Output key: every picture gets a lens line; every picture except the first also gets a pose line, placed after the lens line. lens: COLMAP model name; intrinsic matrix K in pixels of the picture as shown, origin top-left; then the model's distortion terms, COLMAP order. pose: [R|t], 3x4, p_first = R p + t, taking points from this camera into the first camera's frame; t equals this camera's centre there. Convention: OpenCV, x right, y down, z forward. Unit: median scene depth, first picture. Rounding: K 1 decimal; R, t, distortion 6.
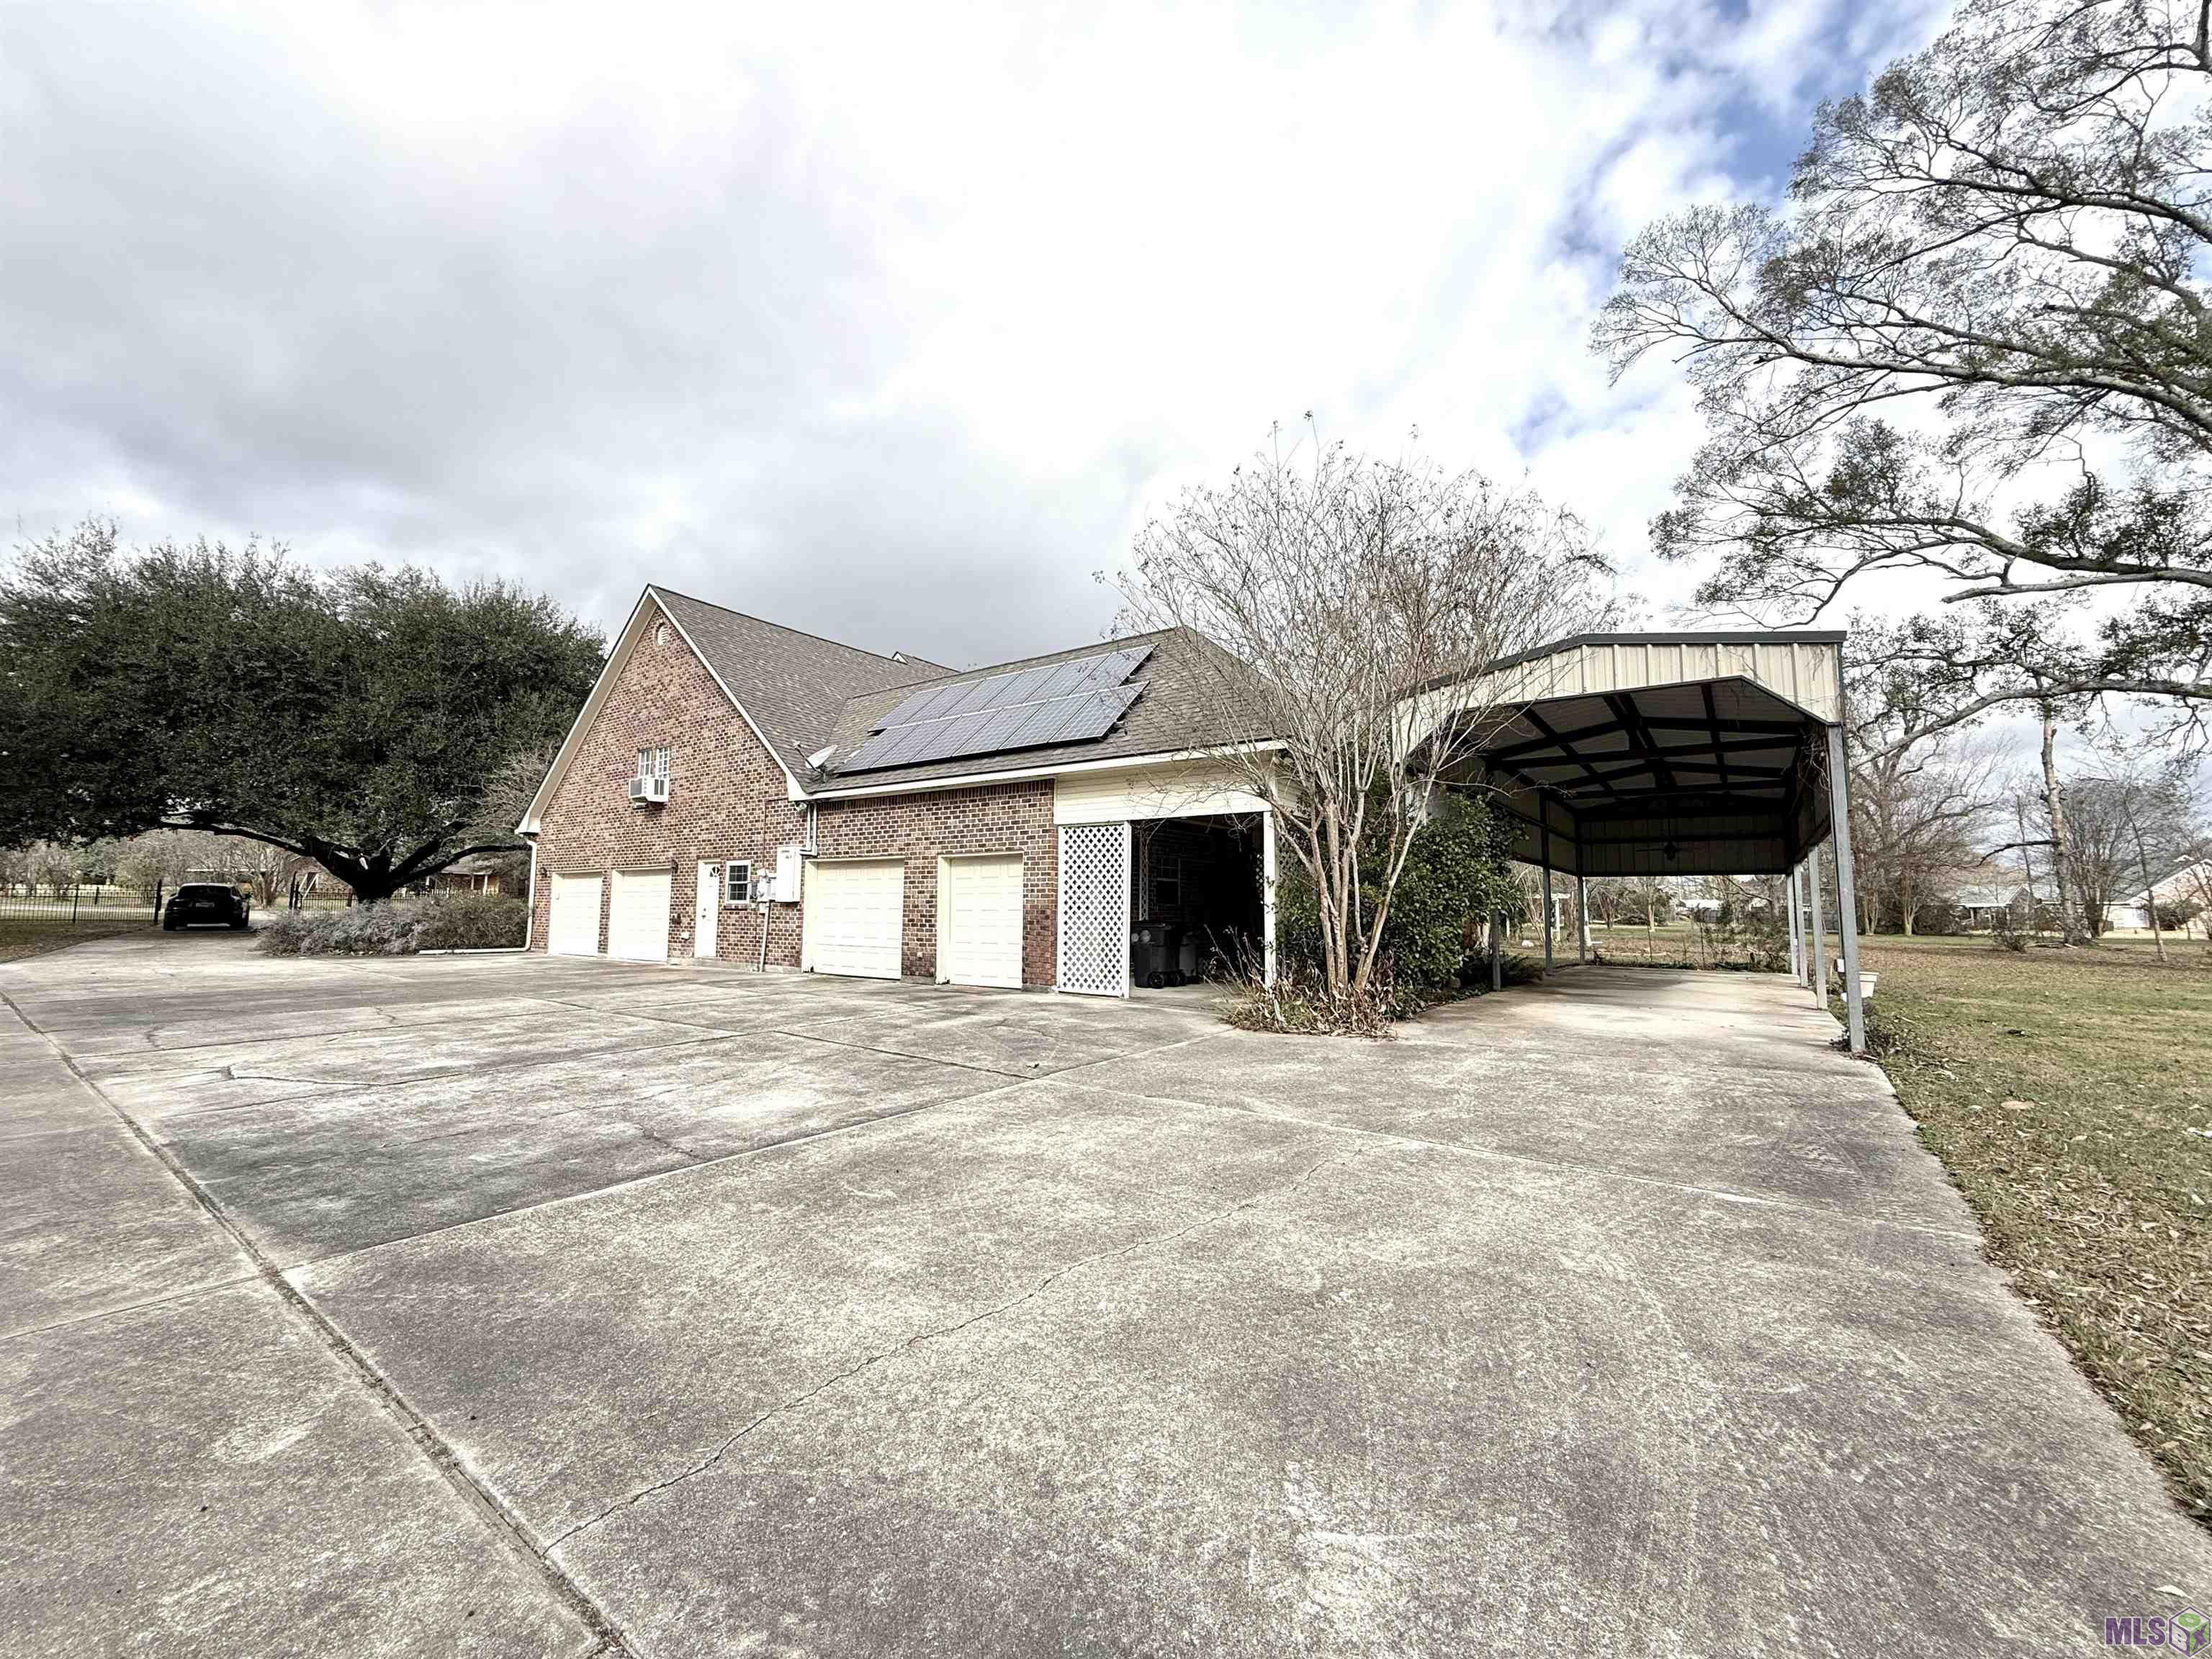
lens RADIAL K [[872.2, 0, 1106.0], [0, 872.2, 829.5], [0, 0, 1]] dist [0.001534, 0.000272]
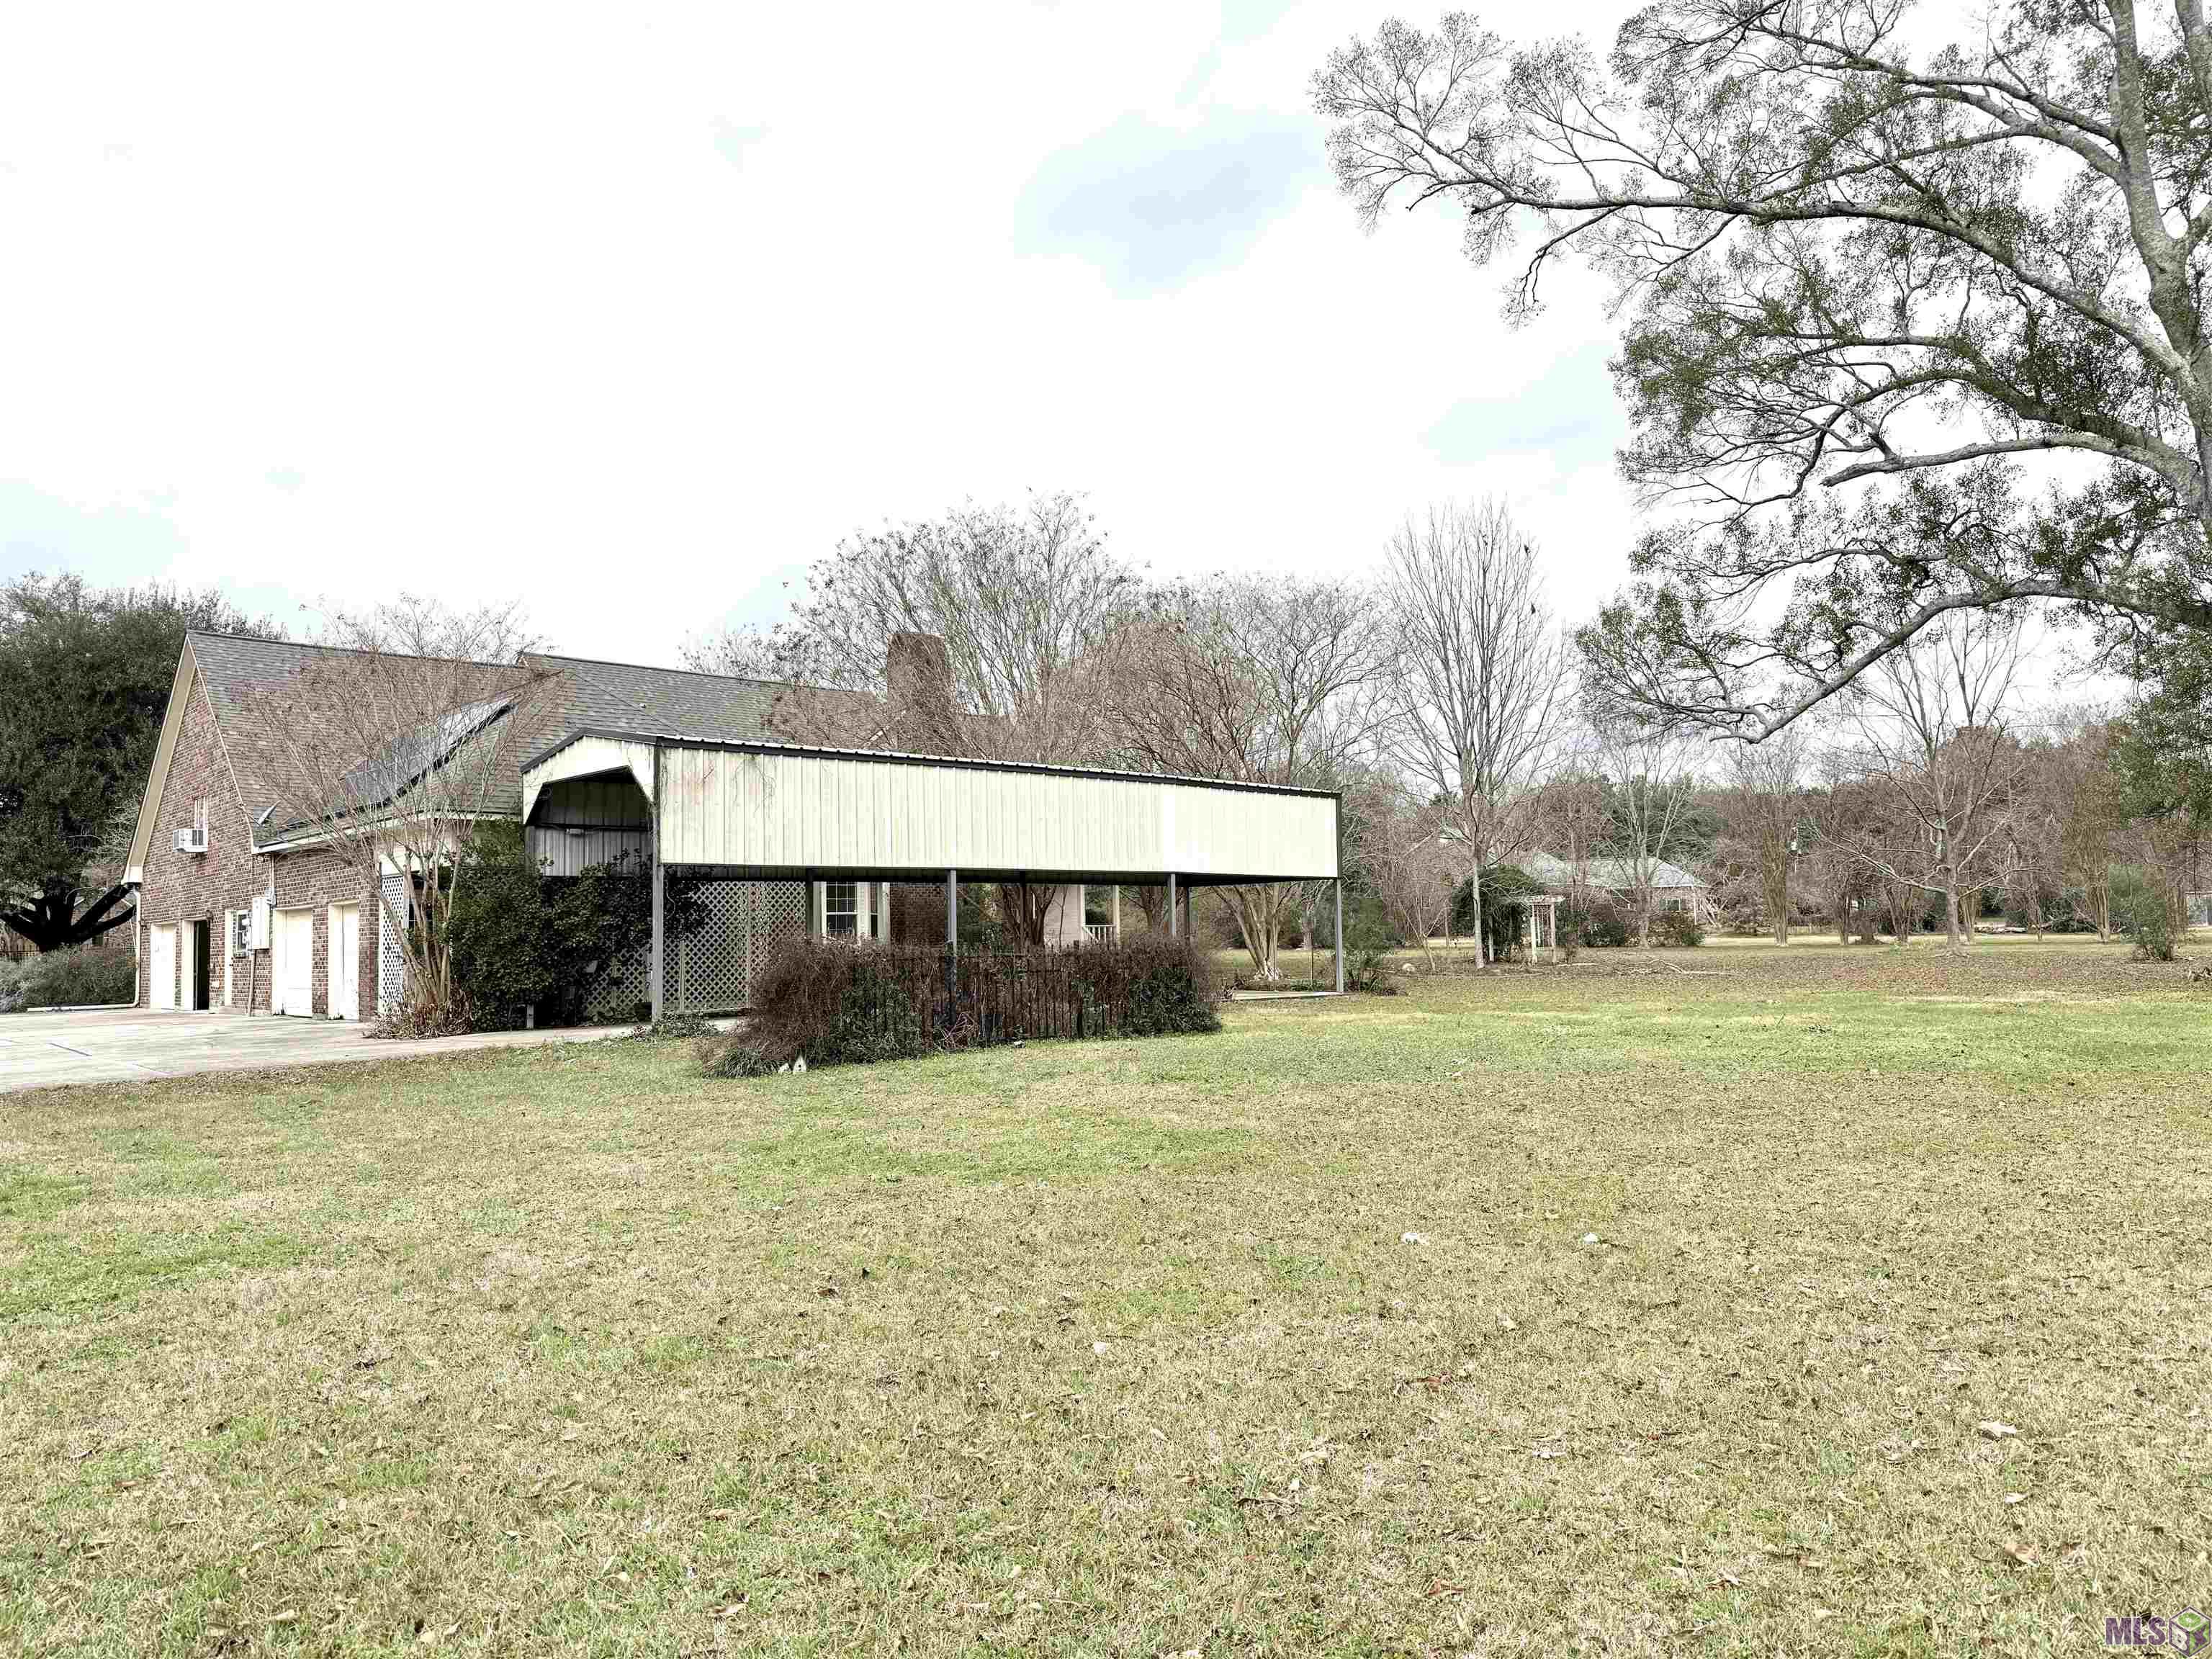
lens RADIAL K [[1630.1, 0, 1106.0], [0, 1630.1, 829.5], [0, 0, 1]] dist [0.002965, 0.000744]
pose [[0.975349, -0.039979, -0.217014, 1.153511], [0.042824, 0.999047, 0.008420, -0.036630], [0.216471, -0.017505, 0.976132, -0.757609]]
